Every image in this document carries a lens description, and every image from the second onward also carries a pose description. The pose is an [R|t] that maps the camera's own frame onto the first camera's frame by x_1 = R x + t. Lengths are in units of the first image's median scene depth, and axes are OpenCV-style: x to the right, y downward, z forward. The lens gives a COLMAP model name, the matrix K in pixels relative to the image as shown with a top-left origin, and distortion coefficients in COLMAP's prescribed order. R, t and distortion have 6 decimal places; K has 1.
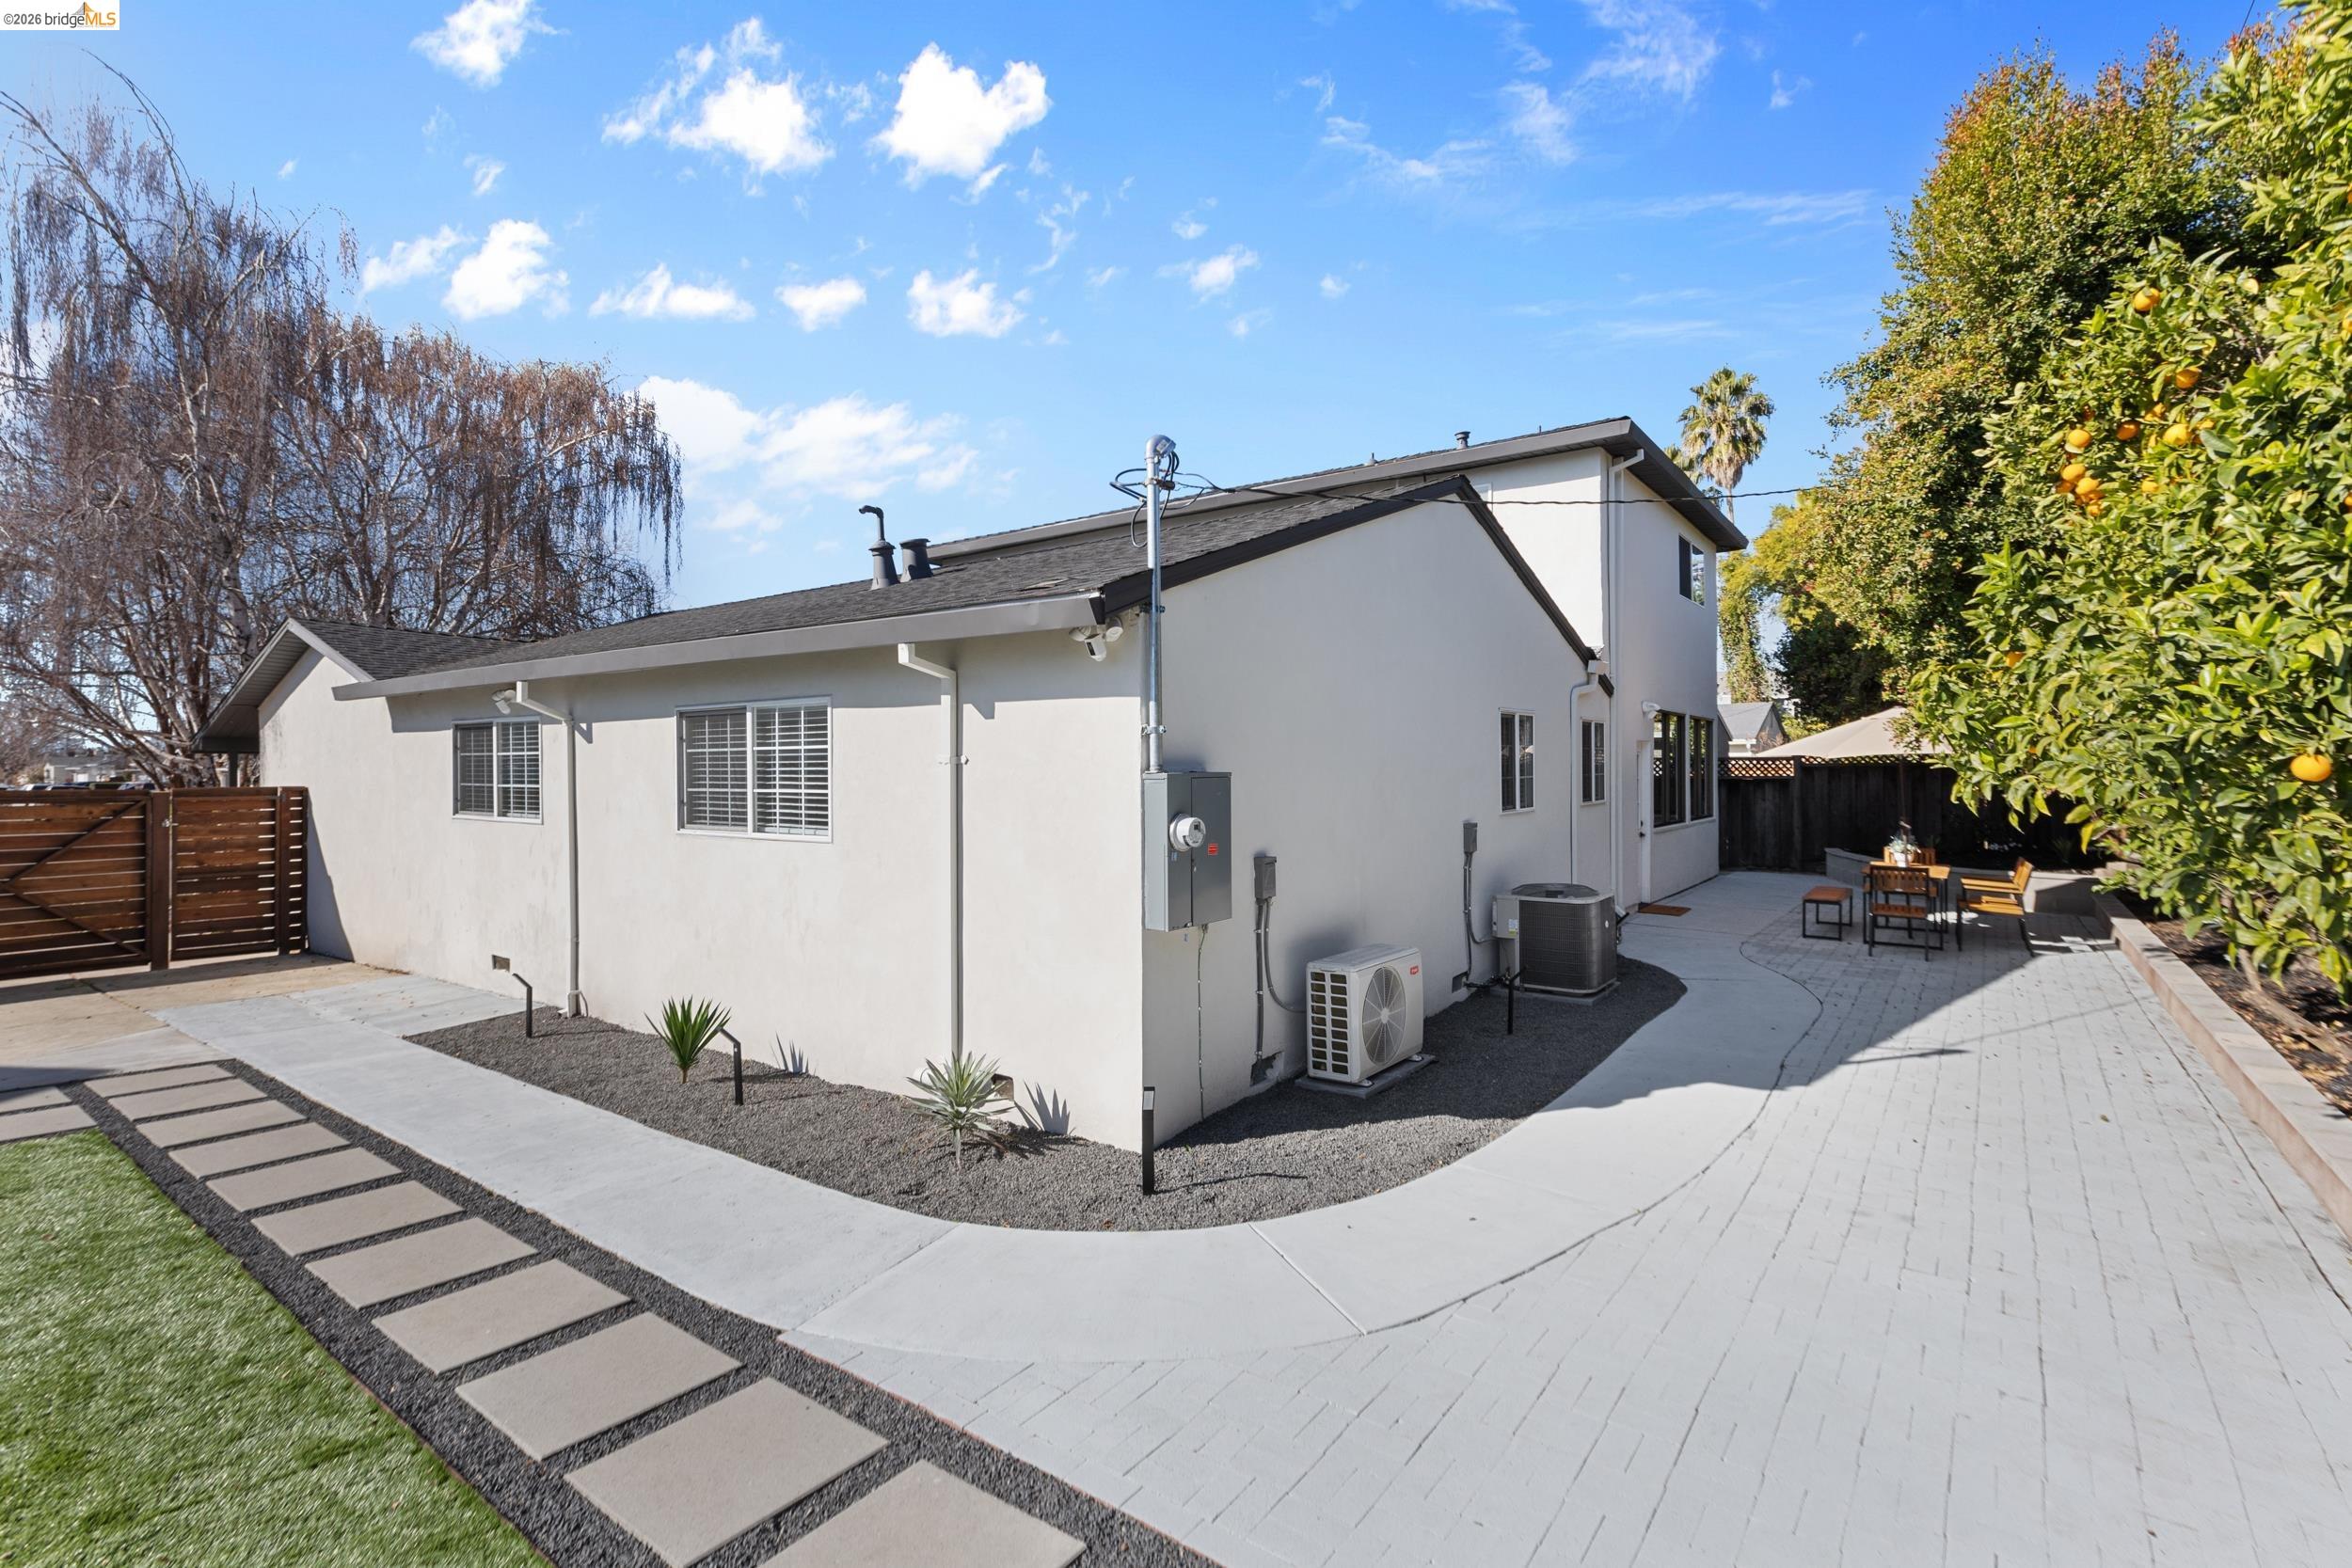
lens RADIAL K [[1092.1, 0, 1171.2], [0, 1092.1, 748.5], [0, 0, 1]] dist [-0.000791, -0.000389]
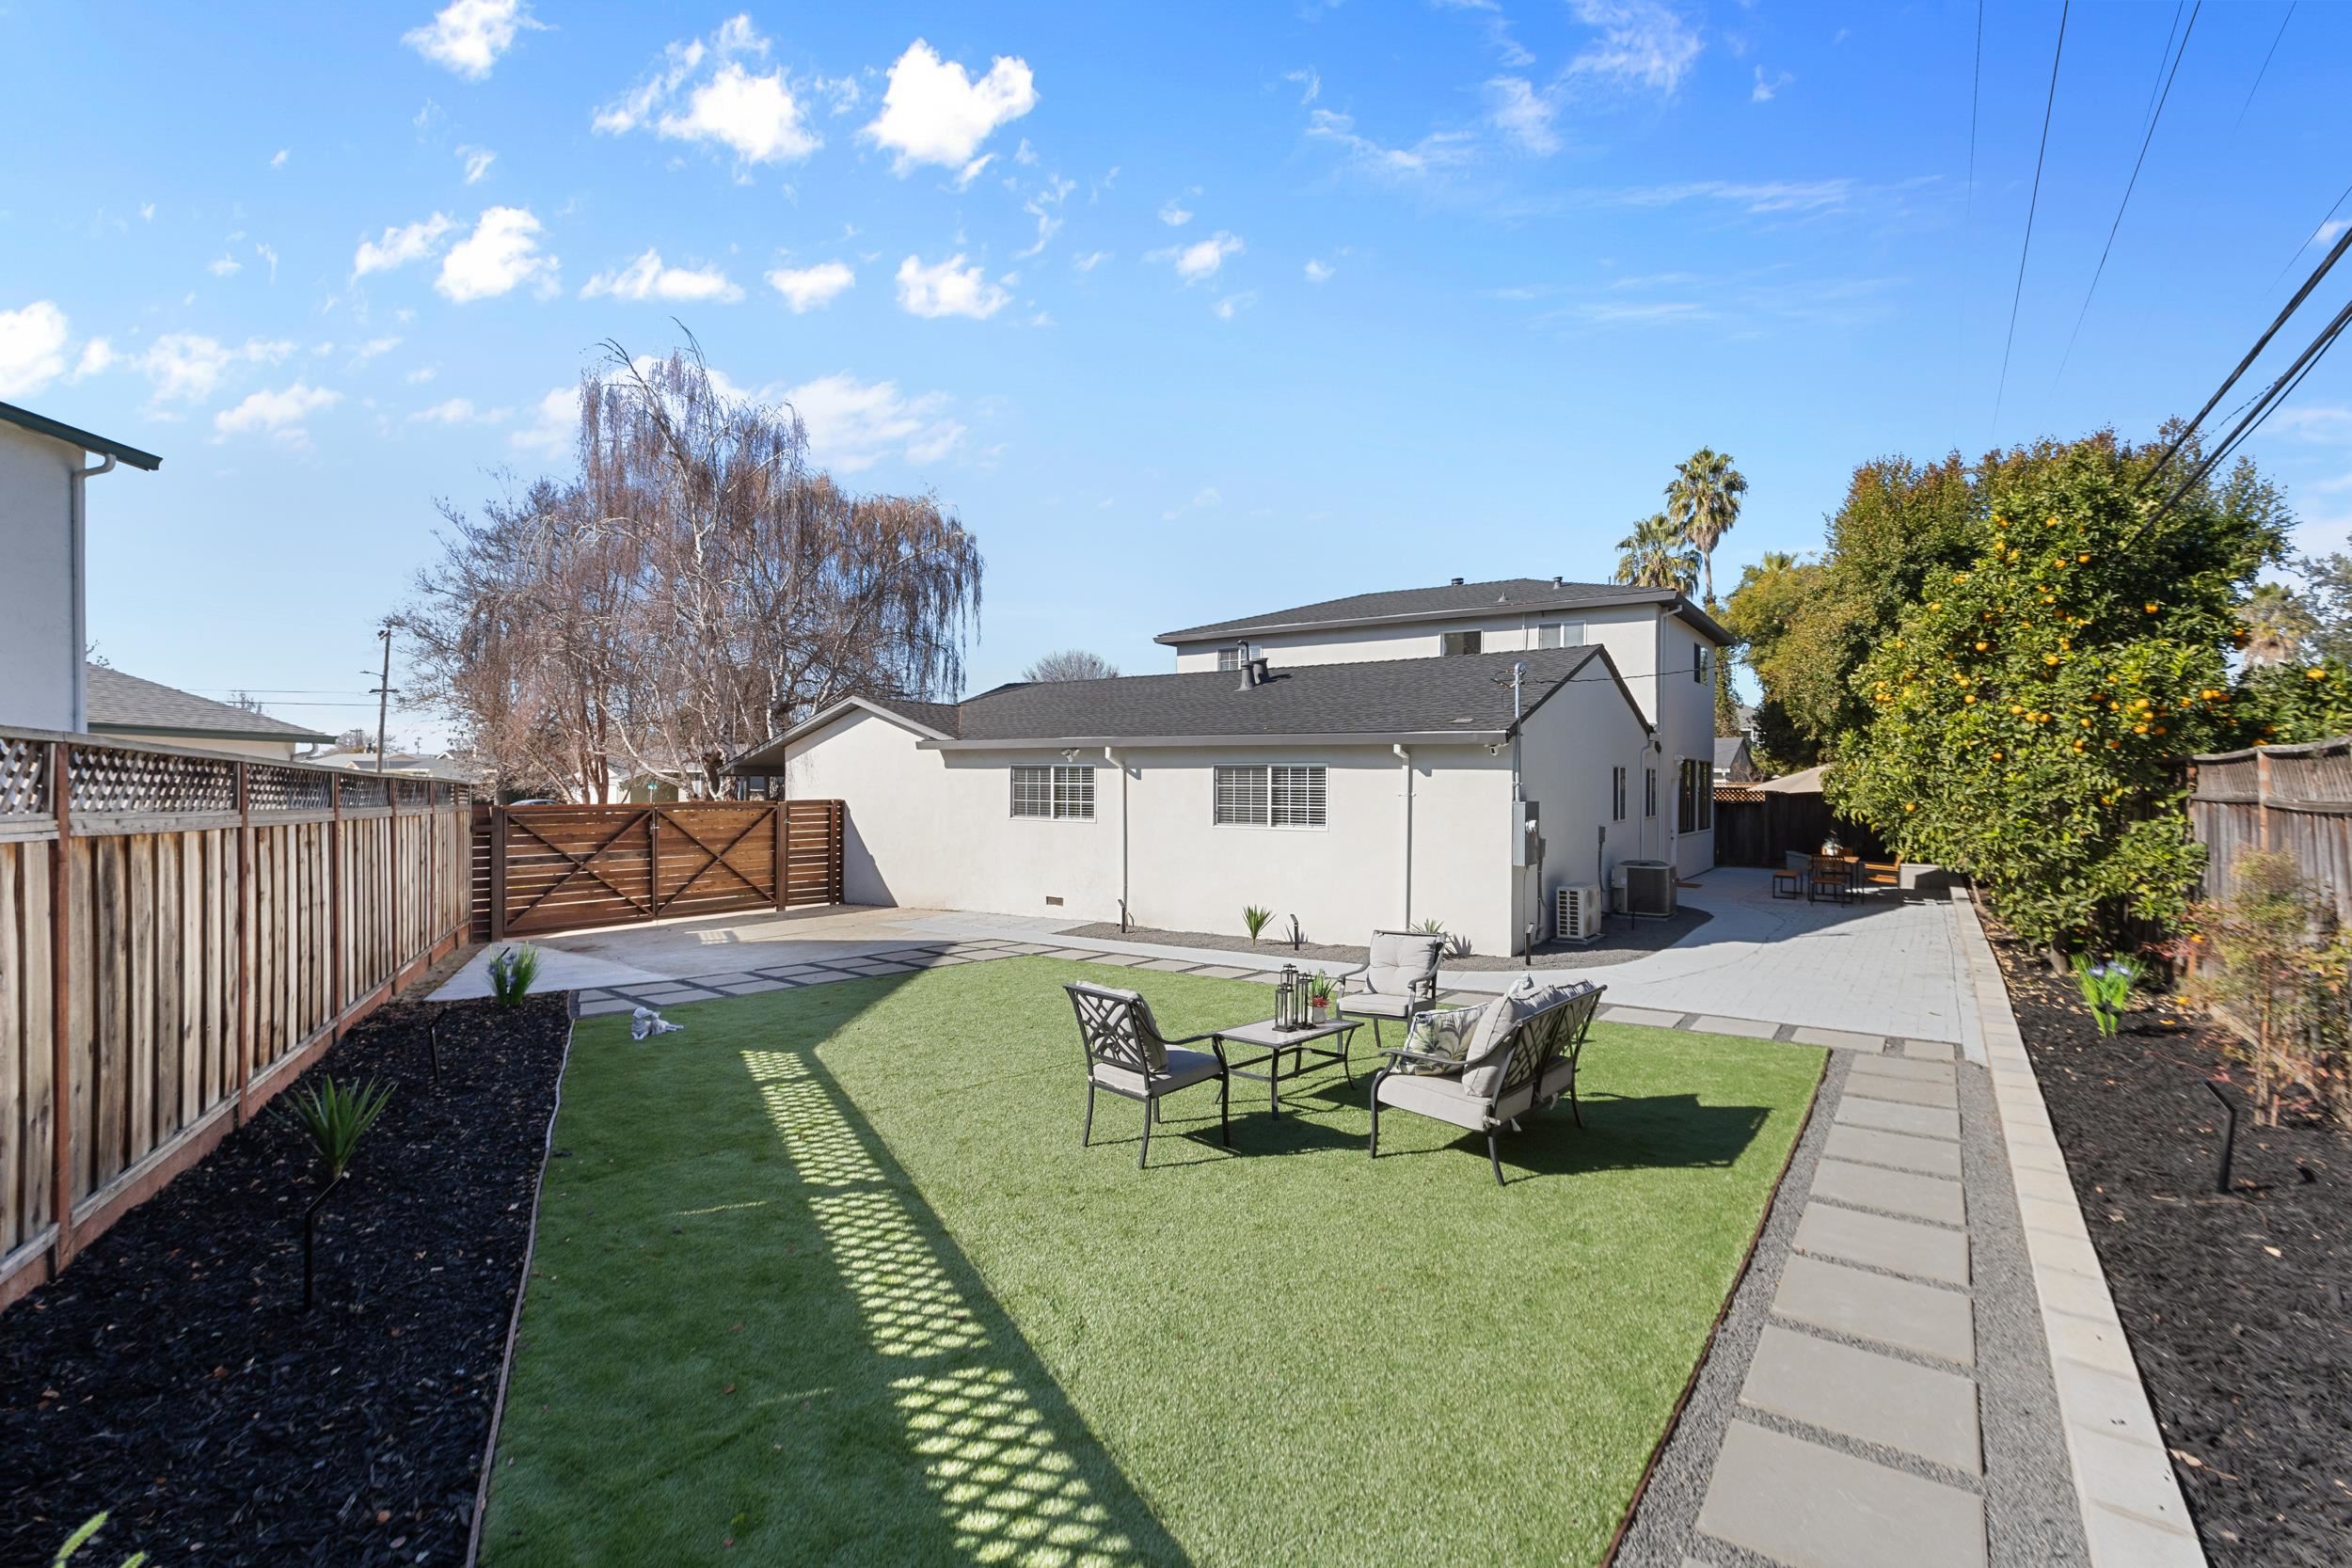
lens RADIAL K [[1058.5, 0, 1184.4], [0, 1058.5, 771.2], [0, 0, 1]] dist [0.002994, 0.000075]
pose [[0.999634, 0.010626, 0.024877, -0.402840], [-0.010791, 0.999921, 0.006489, -0.026147], [-0.024806, -0.006755, 0.999669, -0.662069]]
